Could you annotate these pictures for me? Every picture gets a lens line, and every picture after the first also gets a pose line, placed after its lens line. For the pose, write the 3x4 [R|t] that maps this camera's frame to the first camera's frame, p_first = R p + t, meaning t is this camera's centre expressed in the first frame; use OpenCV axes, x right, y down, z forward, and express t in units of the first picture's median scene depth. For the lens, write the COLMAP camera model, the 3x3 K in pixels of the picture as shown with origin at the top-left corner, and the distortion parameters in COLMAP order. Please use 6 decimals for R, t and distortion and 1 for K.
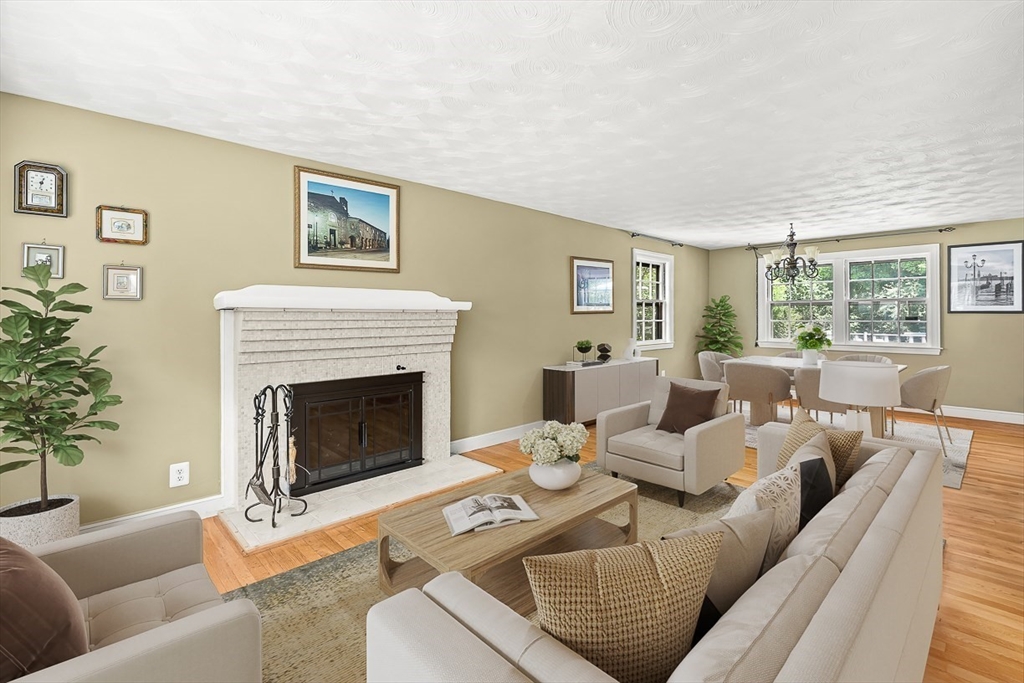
lens RADIAL K [[462.2, 0, 523.9], [0, 462.2, 312.1], [0, 0, 1]] dist [-0.002837, 0.000381]
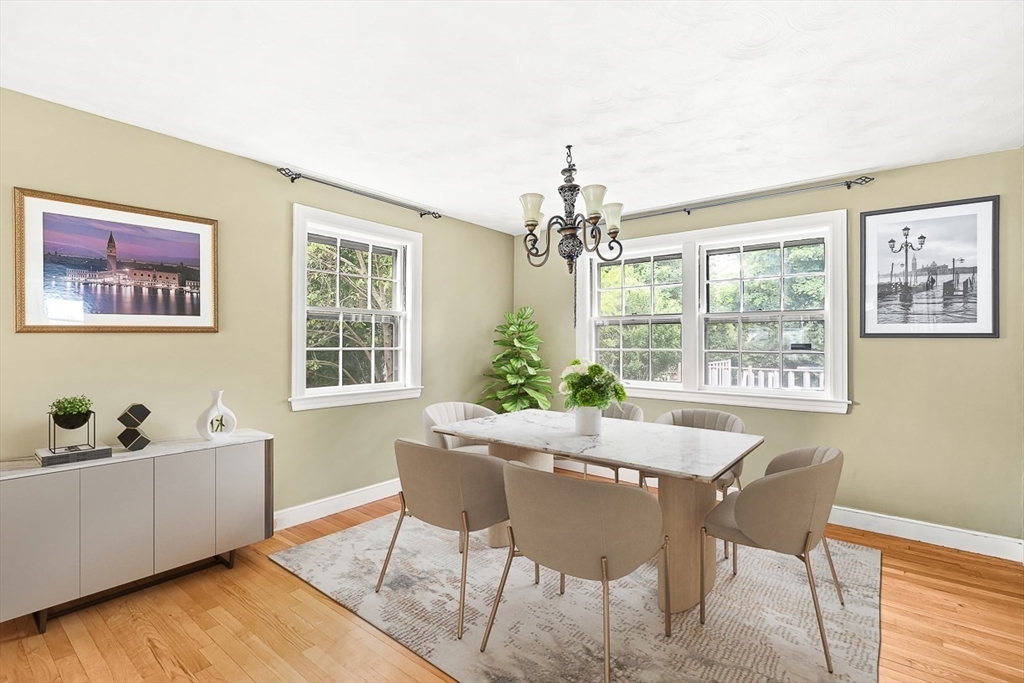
lens RADIAL K [[478.0, 0, 516.1], [0, 478.0, 334.0], [0, 0, 1]] dist [-0.000830, 0.000011]
pose [[0.989948, 0.007722, 0.141220, 0.458478], [-0.006591, 0.999942, -0.008479, 0.005982], [-0.141277, 0.007463, 0.989942, 0.523416]]
